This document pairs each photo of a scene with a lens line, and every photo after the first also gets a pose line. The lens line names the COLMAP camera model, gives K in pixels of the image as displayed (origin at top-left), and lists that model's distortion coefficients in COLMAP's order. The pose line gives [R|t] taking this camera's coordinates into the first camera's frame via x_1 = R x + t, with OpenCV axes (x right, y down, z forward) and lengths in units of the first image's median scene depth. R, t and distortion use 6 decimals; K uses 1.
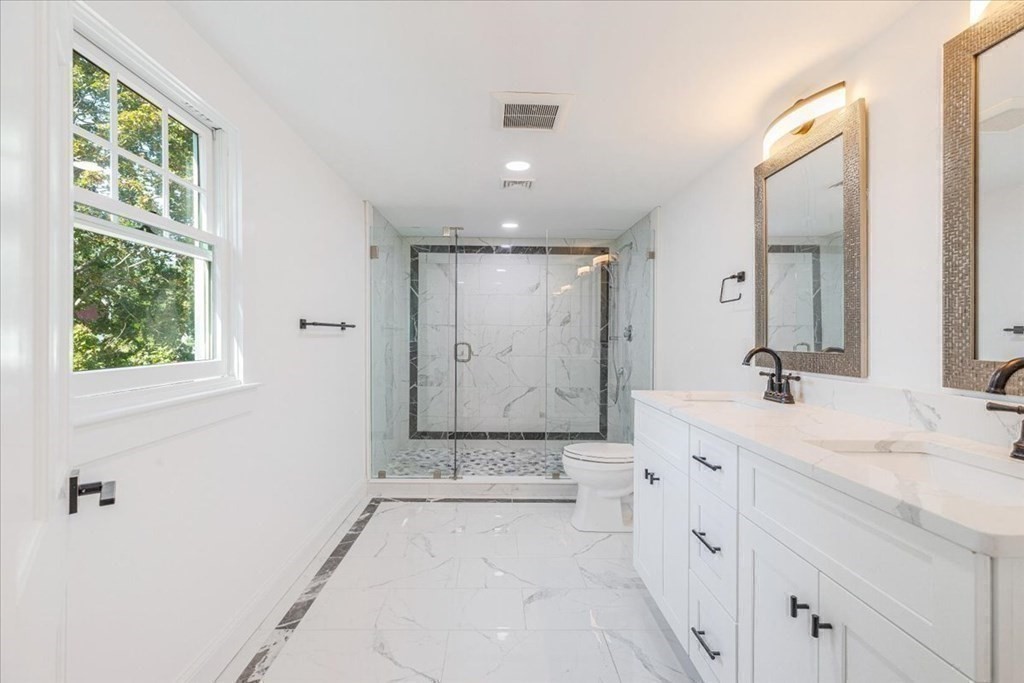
lens RADIAL K [[470.2, 0, 505.5], [0, 470.2, 337.4], [0, 0, 1]] dist [0.003775, 0.000185]
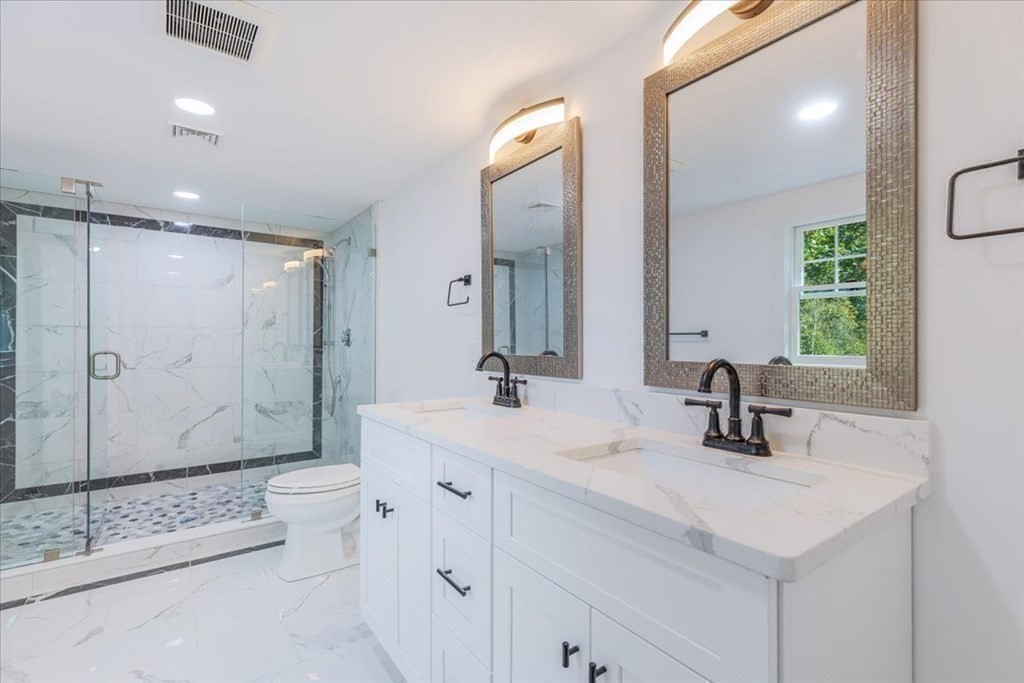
lens RADIAL K [[470.2, 0, 505.5], [0, 470.2, 337.4], [0, 0, 1]] dist [0.003775, 0.000185]
pose [[0.829027, -0.002437, 0.559203, 0.018690], [0.007282, 0.999953, -0.006439, -0.002280], [-0.559161, 0.009410, 0.829006, 0.161002]]
